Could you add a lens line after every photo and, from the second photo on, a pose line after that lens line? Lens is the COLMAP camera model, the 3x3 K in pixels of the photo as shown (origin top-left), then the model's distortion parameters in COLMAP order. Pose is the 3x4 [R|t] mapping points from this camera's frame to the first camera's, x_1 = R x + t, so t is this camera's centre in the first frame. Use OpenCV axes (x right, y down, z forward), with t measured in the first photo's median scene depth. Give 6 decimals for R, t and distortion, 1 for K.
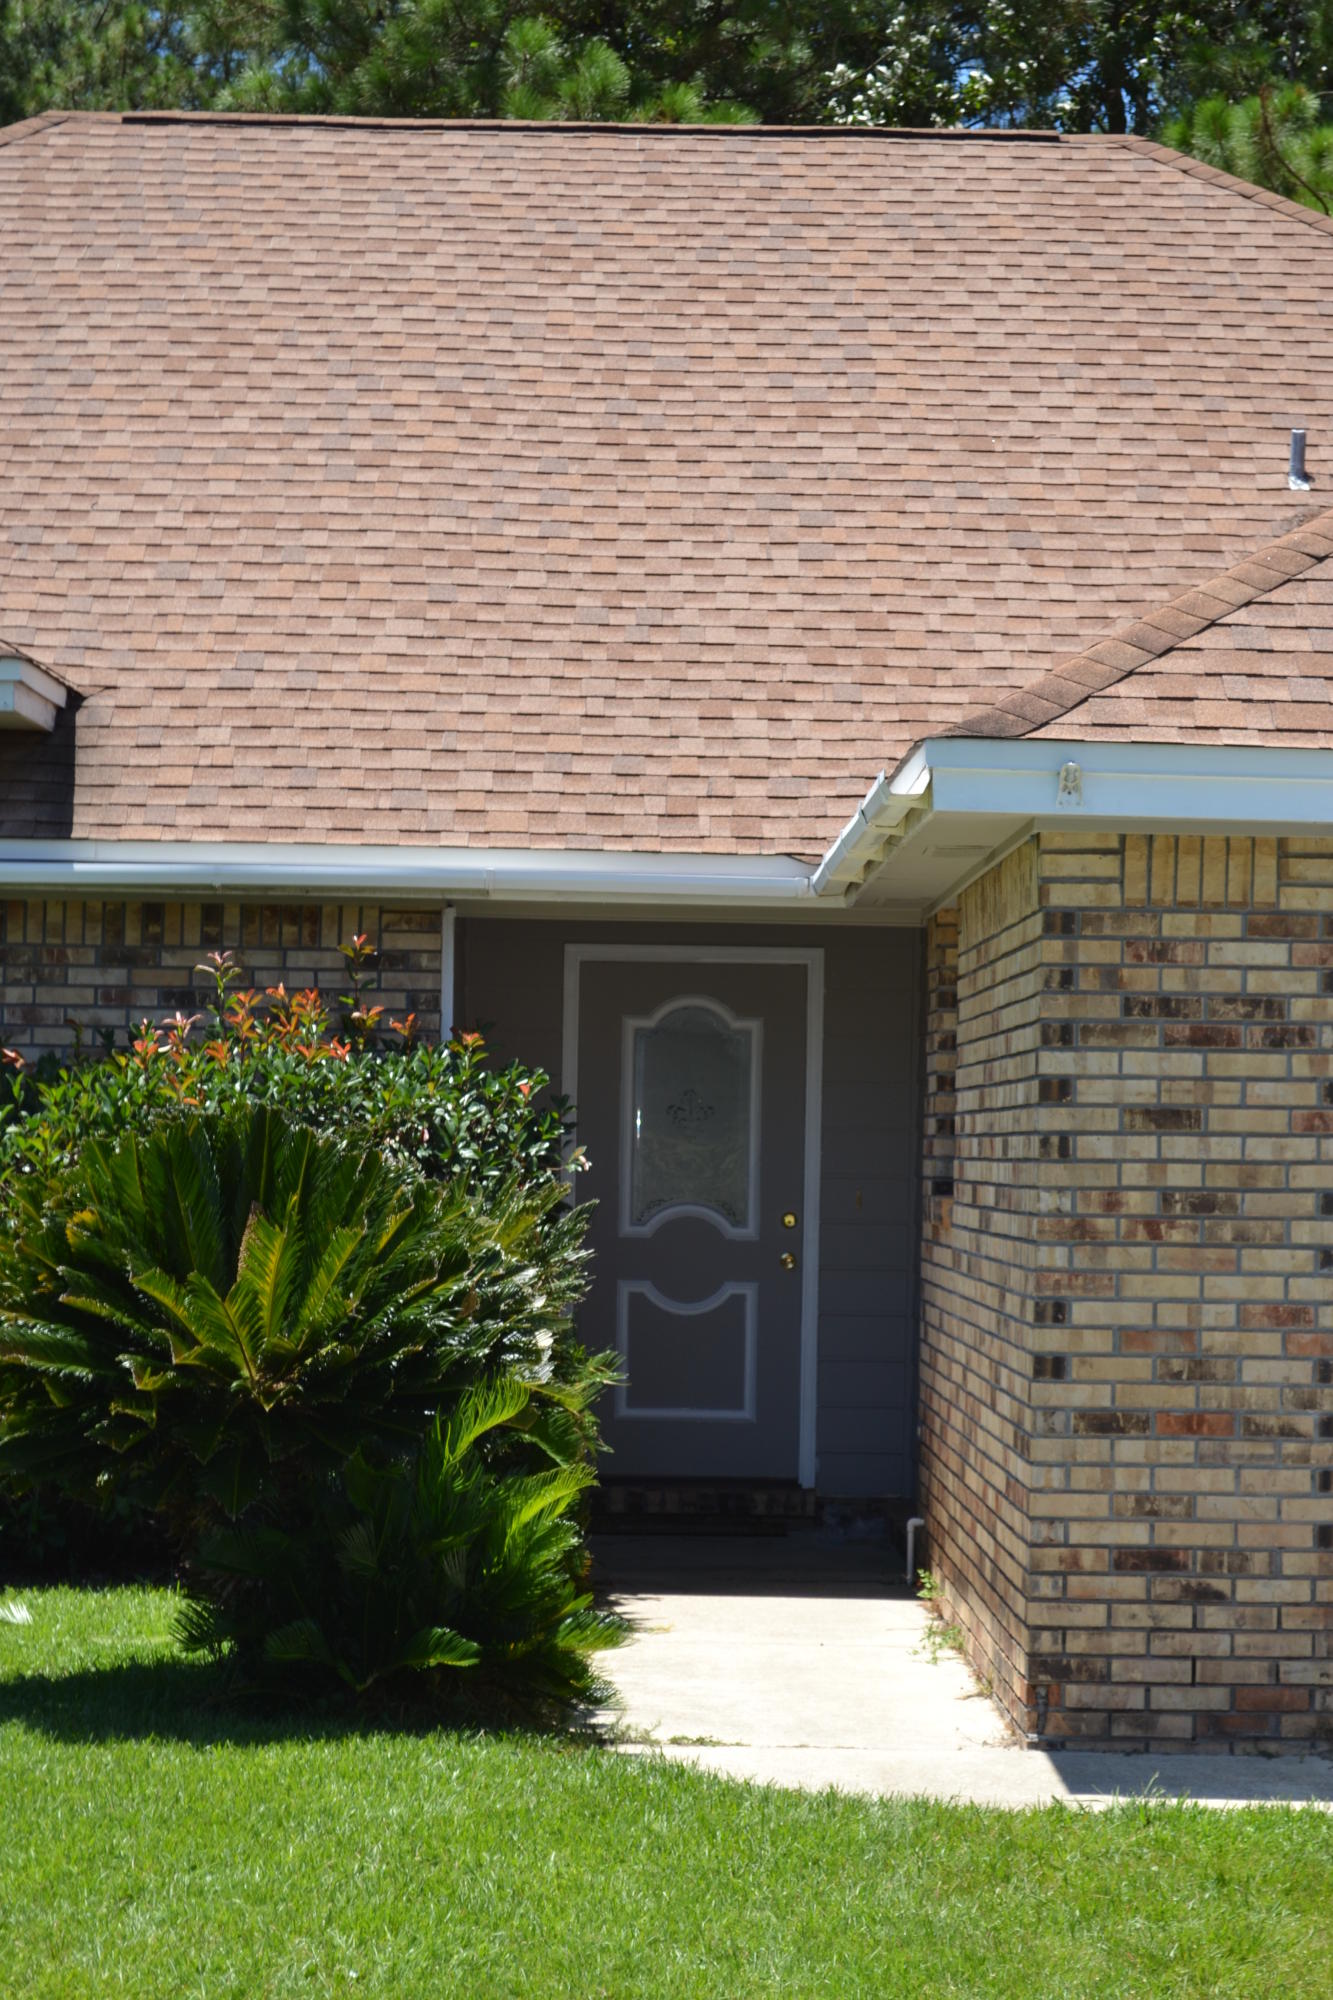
lens RADIAL K [[4569.5, 0, 654.3], [0, 4569.5, 1012.4], [0, 0, 1]] dist [0.028985, 0.000000]
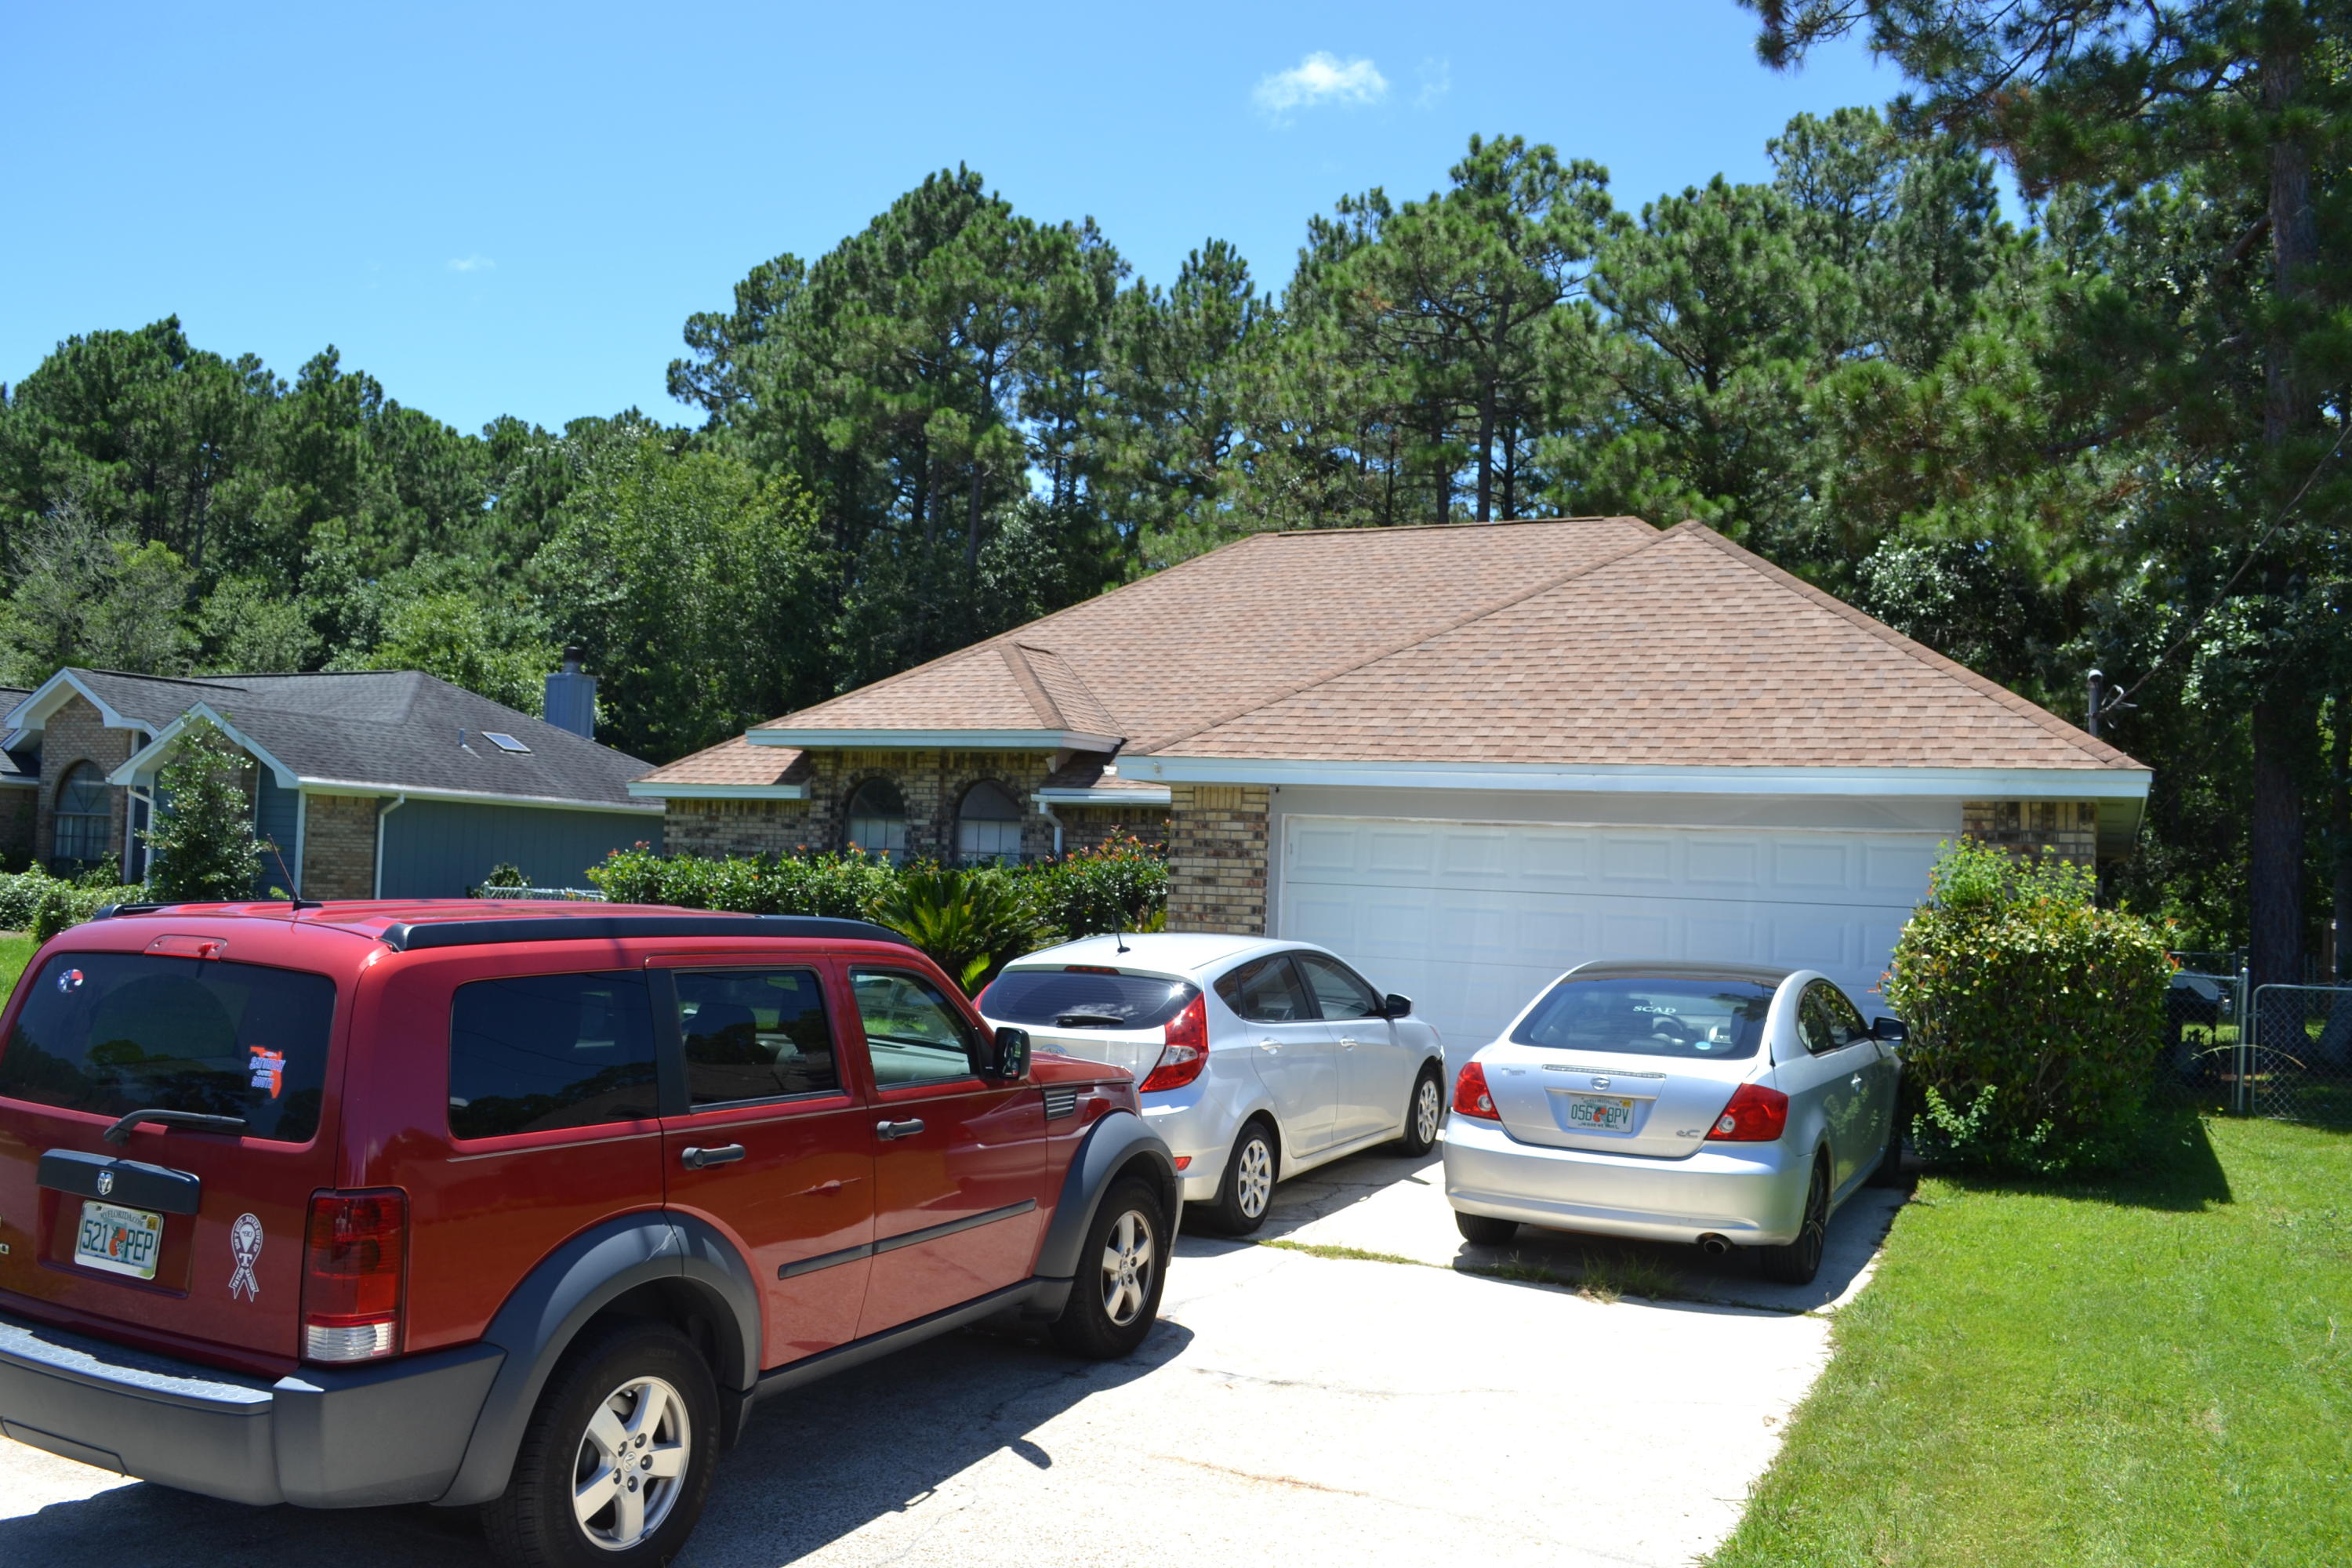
lens RADIAL K [[1898.9, 0, 1126.2], [0, 1898.9, 748.2], [0, 0, 1]] dist [-0.066867, 0.000140]
pose [[0.873461, -0.014770, -0.486670, 0.664163], [-0.012758, 0.998502, -0.053200, 0.003254], [0.486727, 0.052677, 0.871965, -0.119656]]
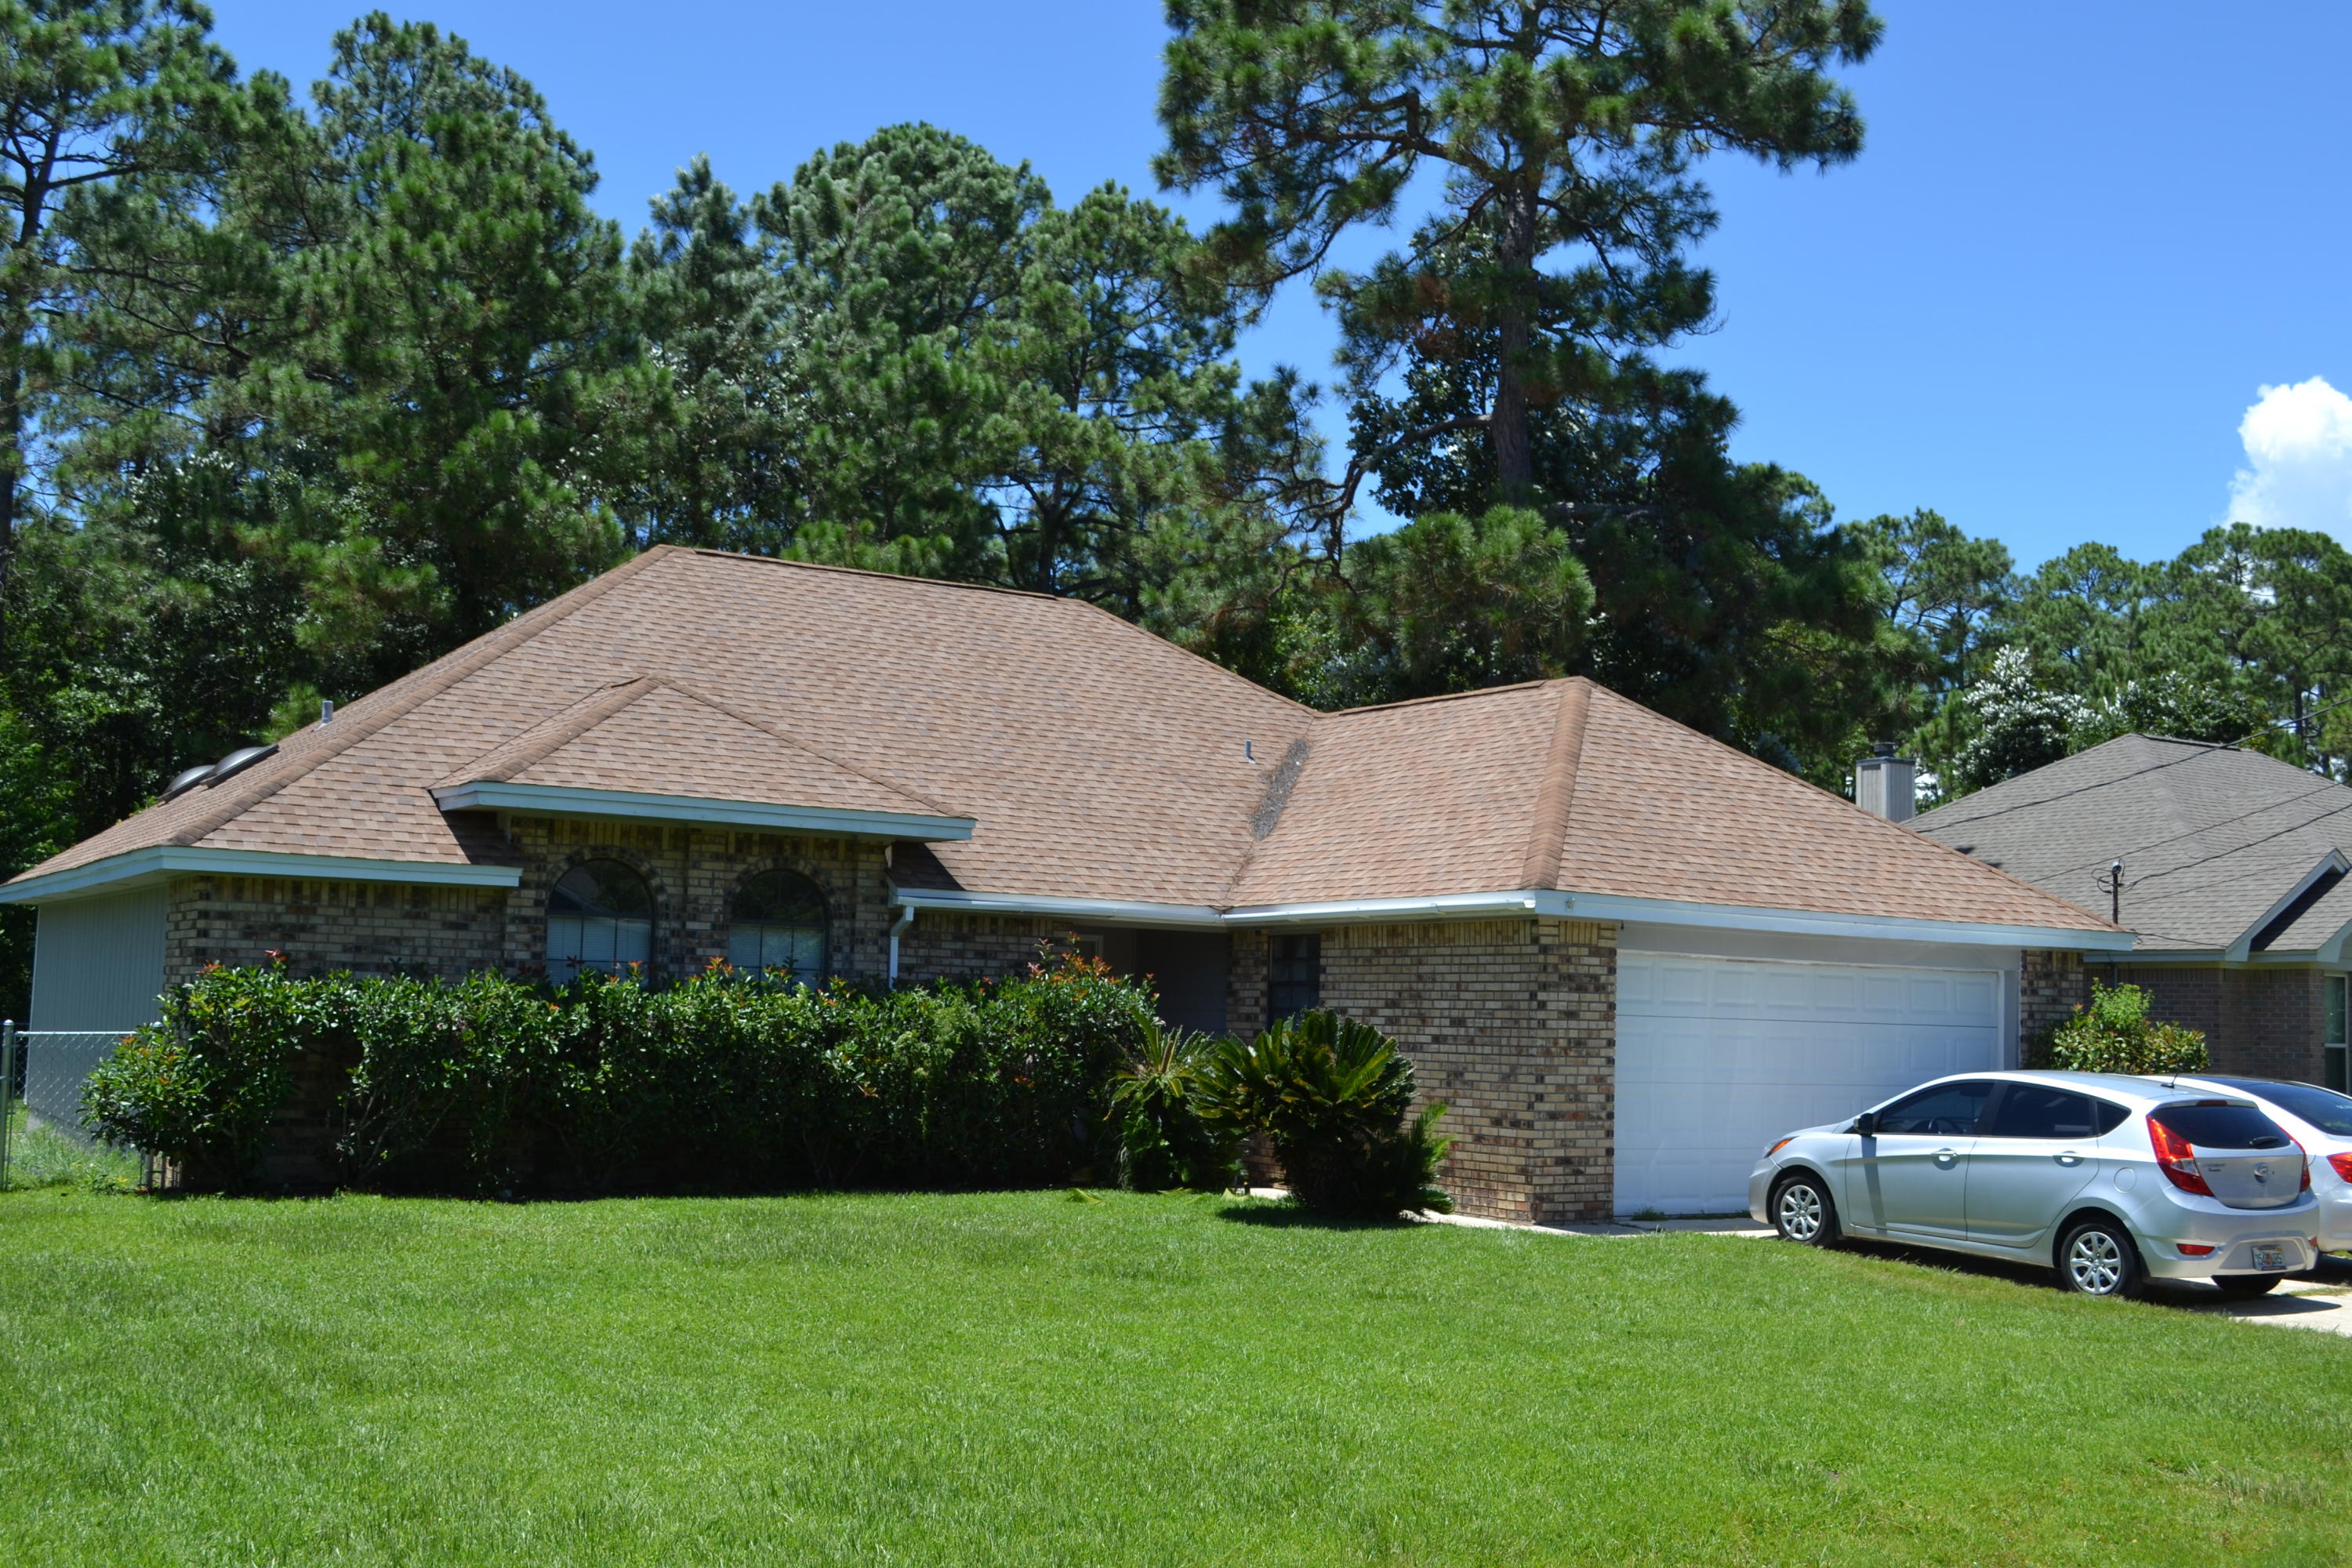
lens RADIAL K [[2412.4, 0, 1155.8], [0, 2412.4, 799.3], [0, 0, 1]] dist [-0.042195, 0.000000]
pose [[0.855896, 0.053326, 0.514391, -0.934117], [-0.027745, 0.997972, -0.057293, -0.019886], [-0.516402, 0.034765, 0.855640, -0.225616]]
